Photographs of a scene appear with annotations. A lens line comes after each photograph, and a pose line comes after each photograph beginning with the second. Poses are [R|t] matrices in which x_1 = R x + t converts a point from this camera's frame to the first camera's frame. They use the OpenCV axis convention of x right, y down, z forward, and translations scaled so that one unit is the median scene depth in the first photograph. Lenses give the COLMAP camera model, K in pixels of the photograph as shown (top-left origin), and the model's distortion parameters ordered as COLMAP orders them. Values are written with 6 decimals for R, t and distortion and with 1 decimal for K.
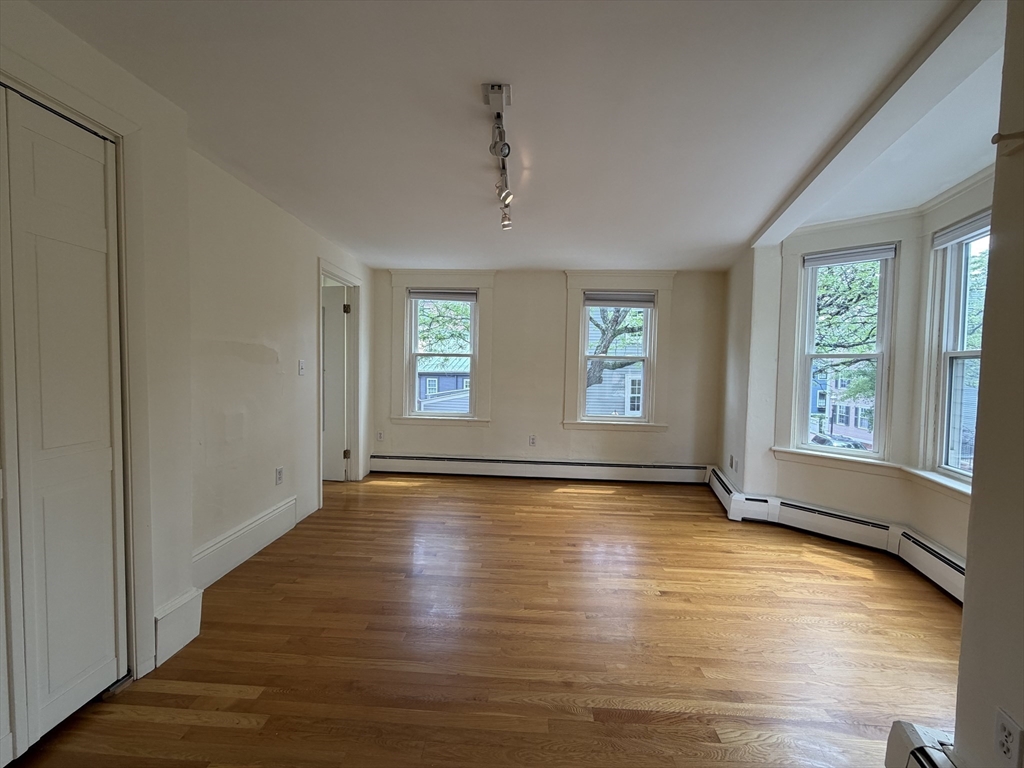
lens RADIAL K [[412.7, 0, 517.1], [0, 412.7, 381.6], [0, 0, 1]] dist [-0.000228, 0.000219]
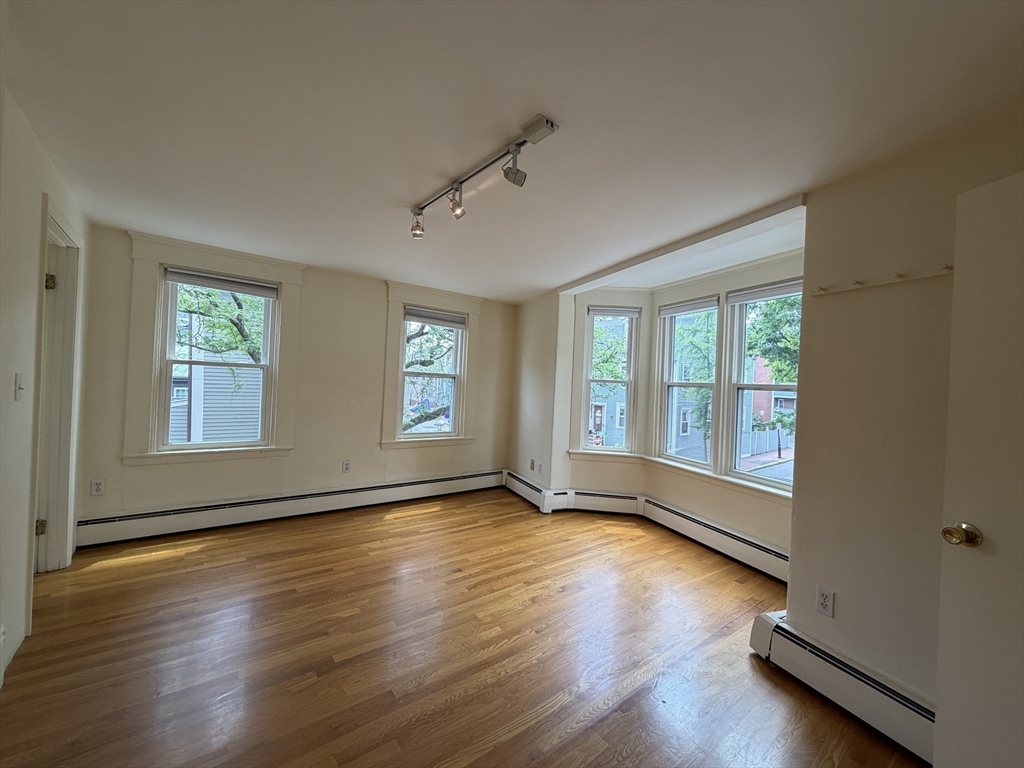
lens RADIAL K [[408.1, 0, 510.5], [0, 408.1, 380.6], [0, 0, 1]] dist [-0.000374, 0.000164]
pose [[0.757902, 0.017669, 0.652129, -0.335816], [-0.007384, 0.999801, -0.018507, -0.032419], [-0.652326, 0.009211, 0.757882, 0.142452]]
